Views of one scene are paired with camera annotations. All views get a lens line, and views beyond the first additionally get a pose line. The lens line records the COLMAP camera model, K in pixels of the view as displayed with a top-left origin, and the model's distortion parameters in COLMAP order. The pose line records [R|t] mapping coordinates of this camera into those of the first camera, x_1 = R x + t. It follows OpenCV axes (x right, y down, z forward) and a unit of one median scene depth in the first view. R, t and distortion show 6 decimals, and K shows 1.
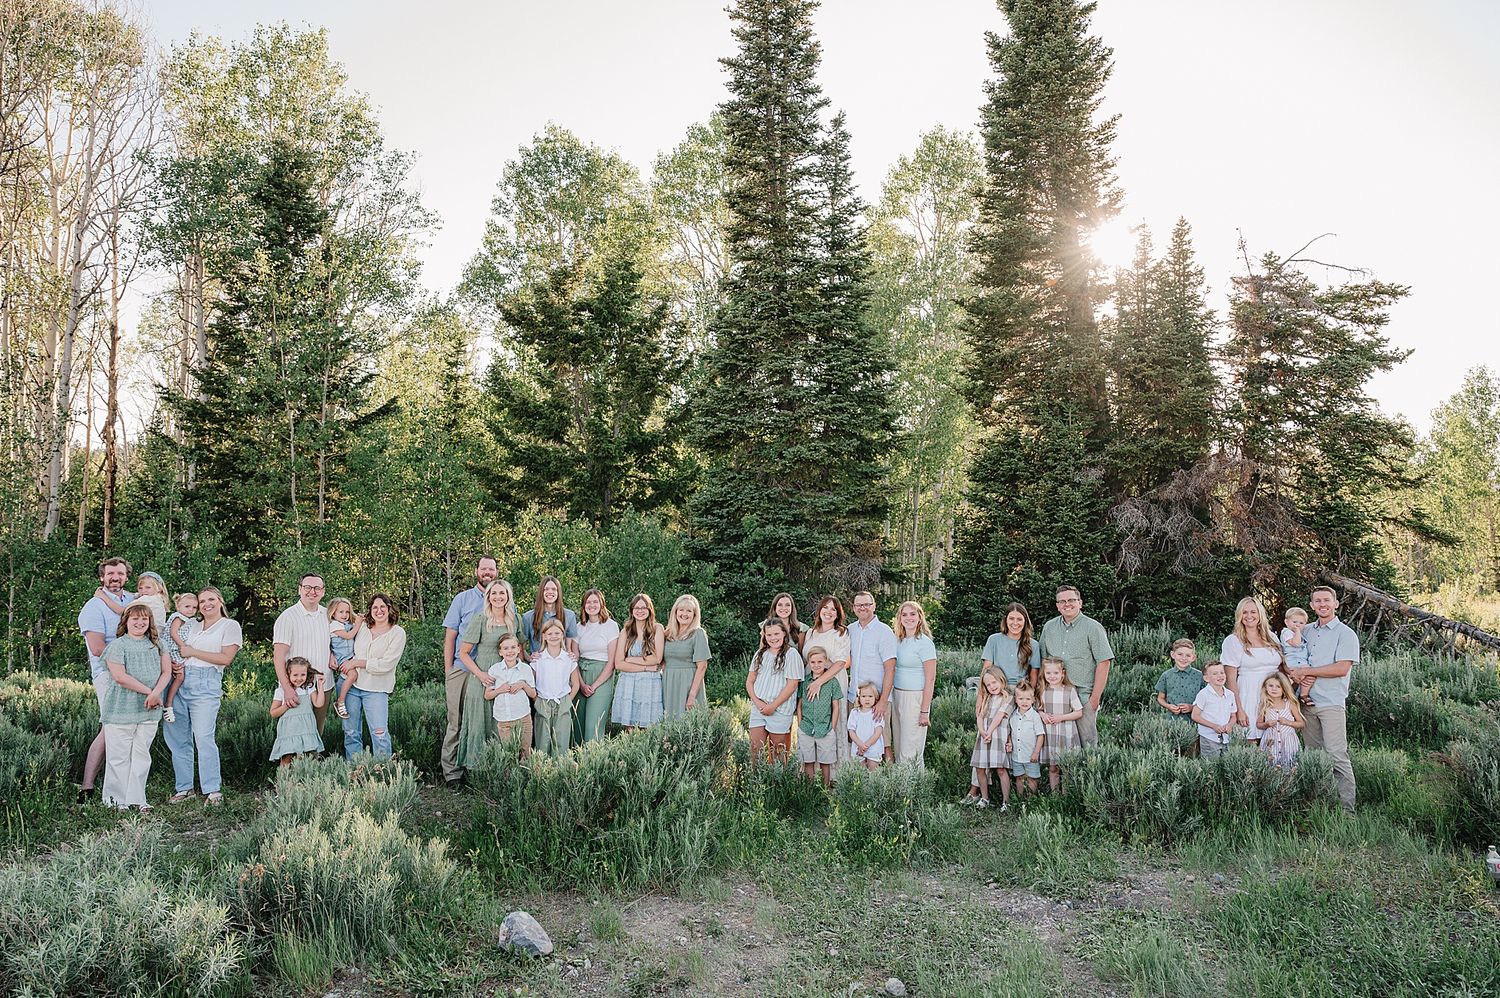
lens RADIAL K [[1147.0, 0, 759.5], [0, 1147.0, 450.5], [0, 0, 1]] dist [0.002622, 0.011509]
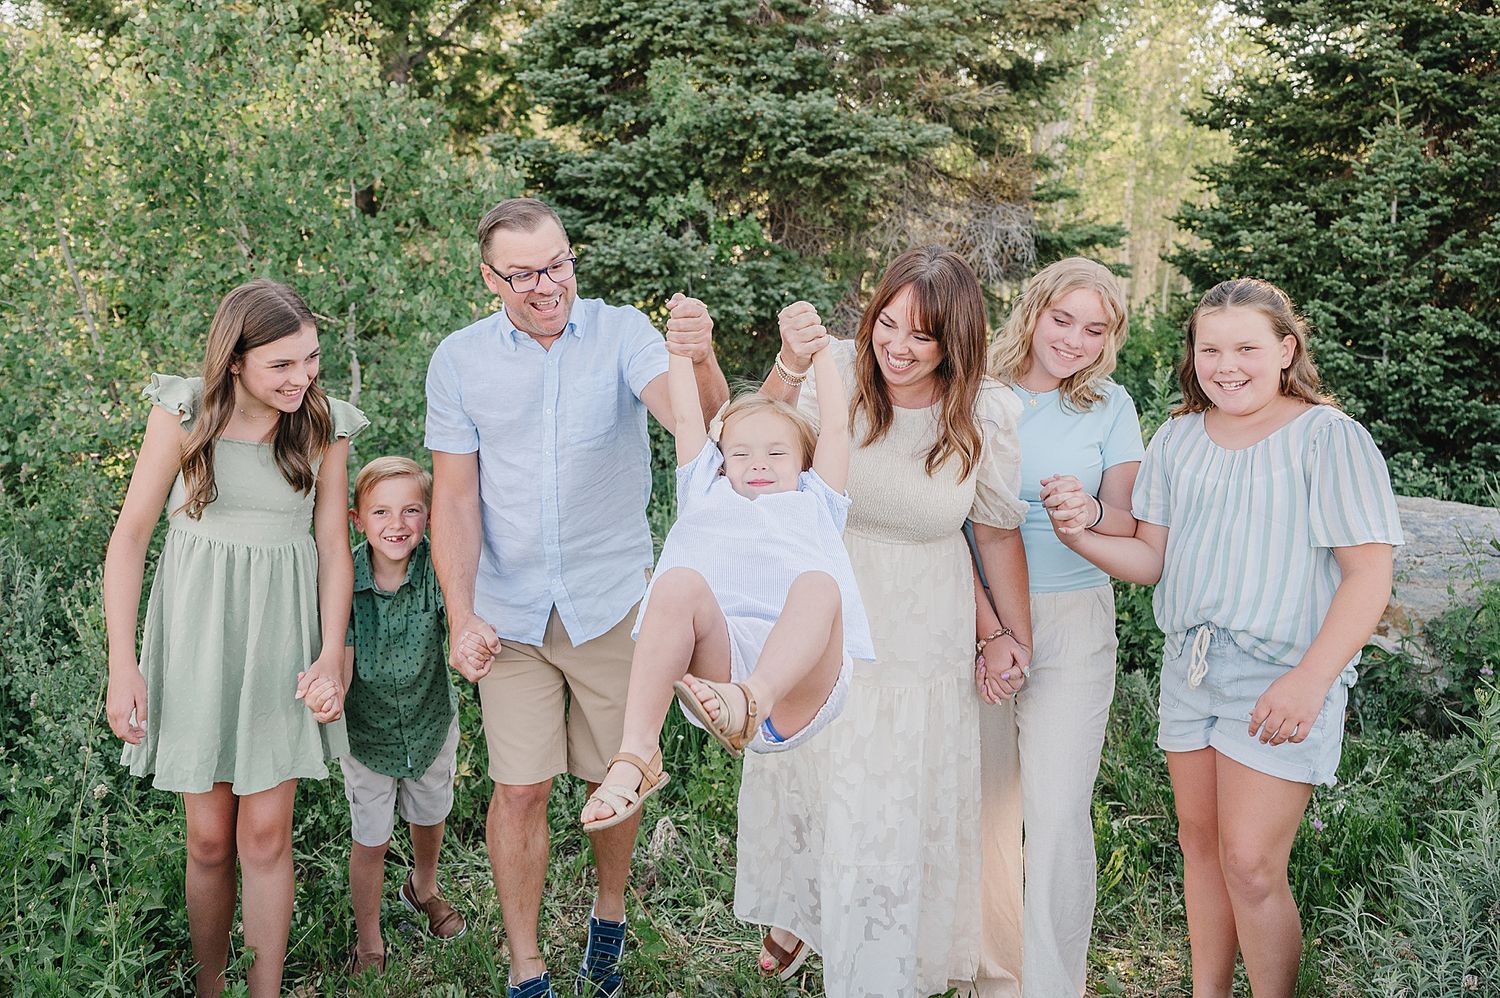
lens RADIAL K [[1317.9, 0, 748.3], [0, 1317.9, 368.6], [0, 0, 1]] dist [0.002703, 0.007181]
pose [[0.999726, 0.019488, -0.012973, 0.020606], [-0.017176, 0.987102, 0.159167, 0.081876], [0.015908, -0.158900, 0.987166, 0.580207]]
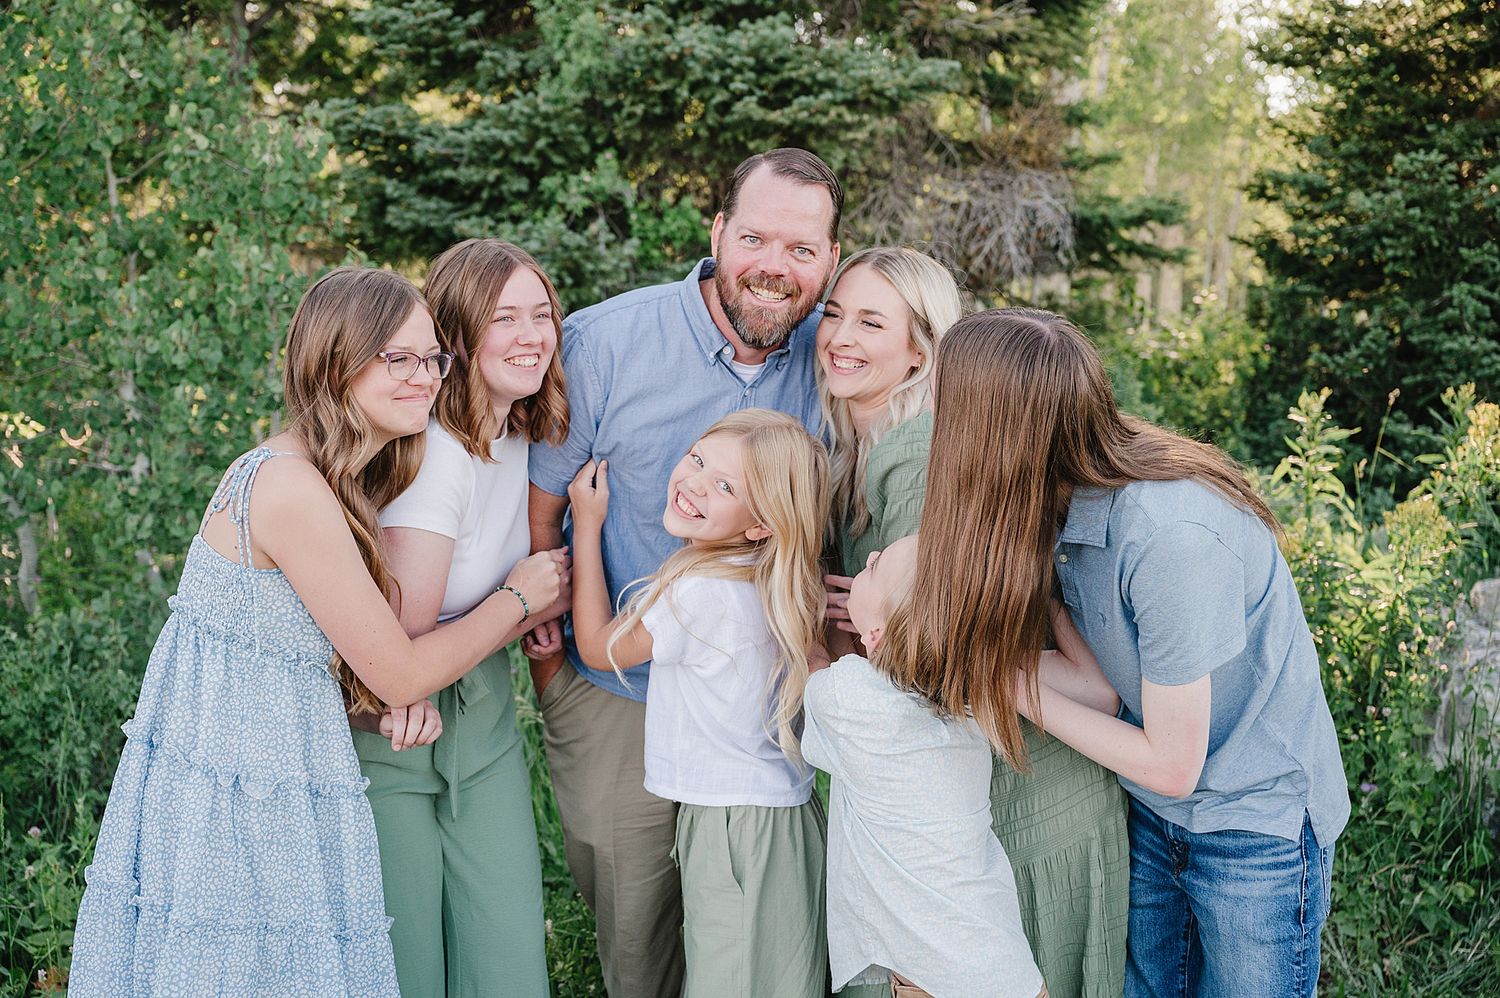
lens RADIAL K [[1502.2, 0, 750.0], [0, 1502.2, 499.0], [0, 0, 1]] dist [0.006640, 0.007915]
pose [[0.999685, -0.023608, 0.008534, 0.024932], [0.021052, 0.973593, 0.227316, 0.088922], [-0.013675, -0.227065, 0.973784, 0.642927]]
